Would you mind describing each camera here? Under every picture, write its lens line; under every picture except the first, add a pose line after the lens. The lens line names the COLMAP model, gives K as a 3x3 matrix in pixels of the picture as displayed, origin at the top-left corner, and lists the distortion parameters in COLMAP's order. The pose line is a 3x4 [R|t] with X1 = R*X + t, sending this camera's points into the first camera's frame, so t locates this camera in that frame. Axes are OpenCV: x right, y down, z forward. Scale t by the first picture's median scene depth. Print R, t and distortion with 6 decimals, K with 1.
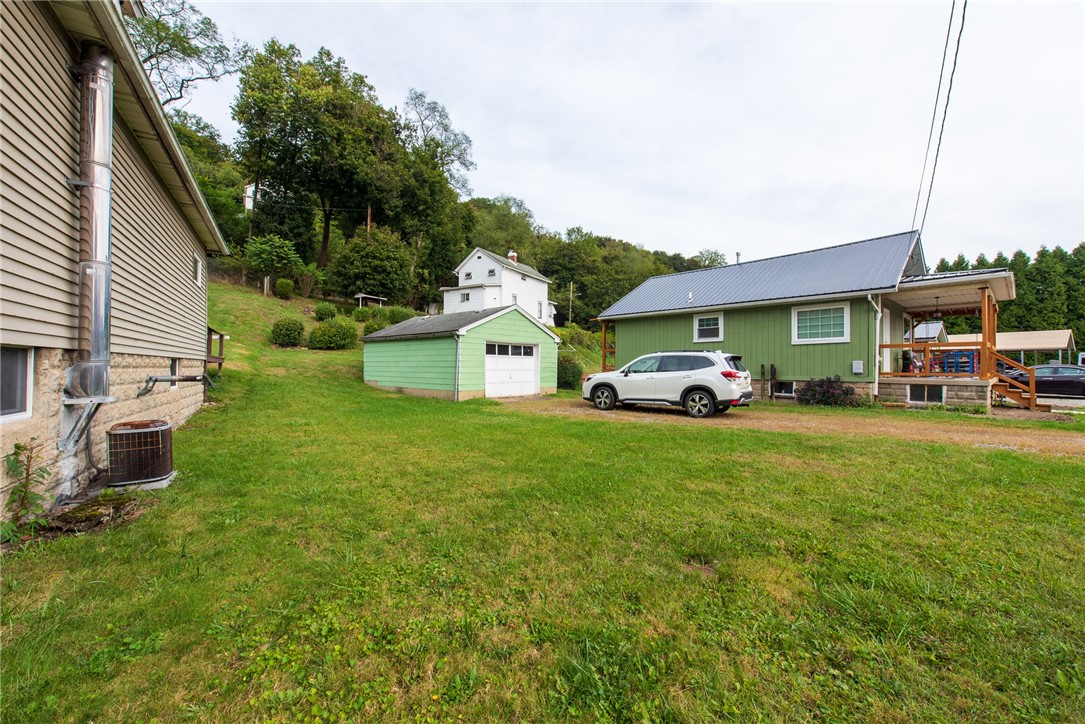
lens RADIAL K [[430.2, 0, 544.7], [0, 430.2, 365.9], [0, 0, 1]] dist [0.014724, -0.000765]
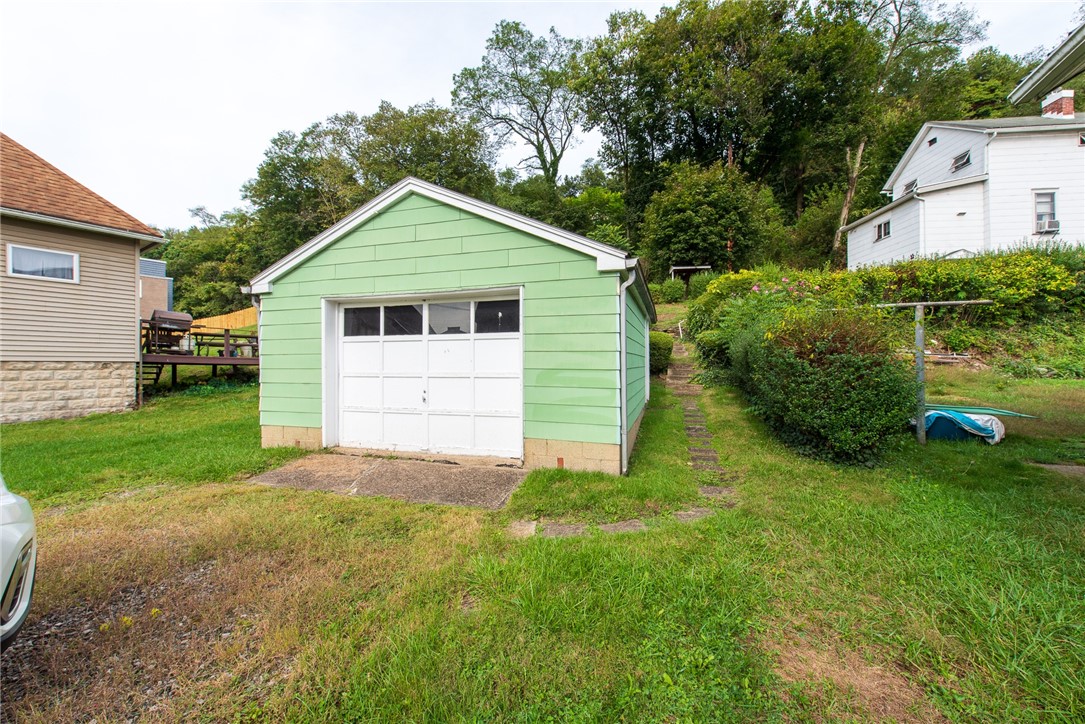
lens RADIAL K [[430.2, 0, 544.7], [0, 430.2, 365.9], [0, 0, 1]] dist [0.014724, -0.000765]
pose [[0.420248, -0.009498, -0.907360, 0.264268], [0.010556, 0.999929, -0.005578, 0.003532], [0.907348, -0.007234, 0.420318, 0.927376]]
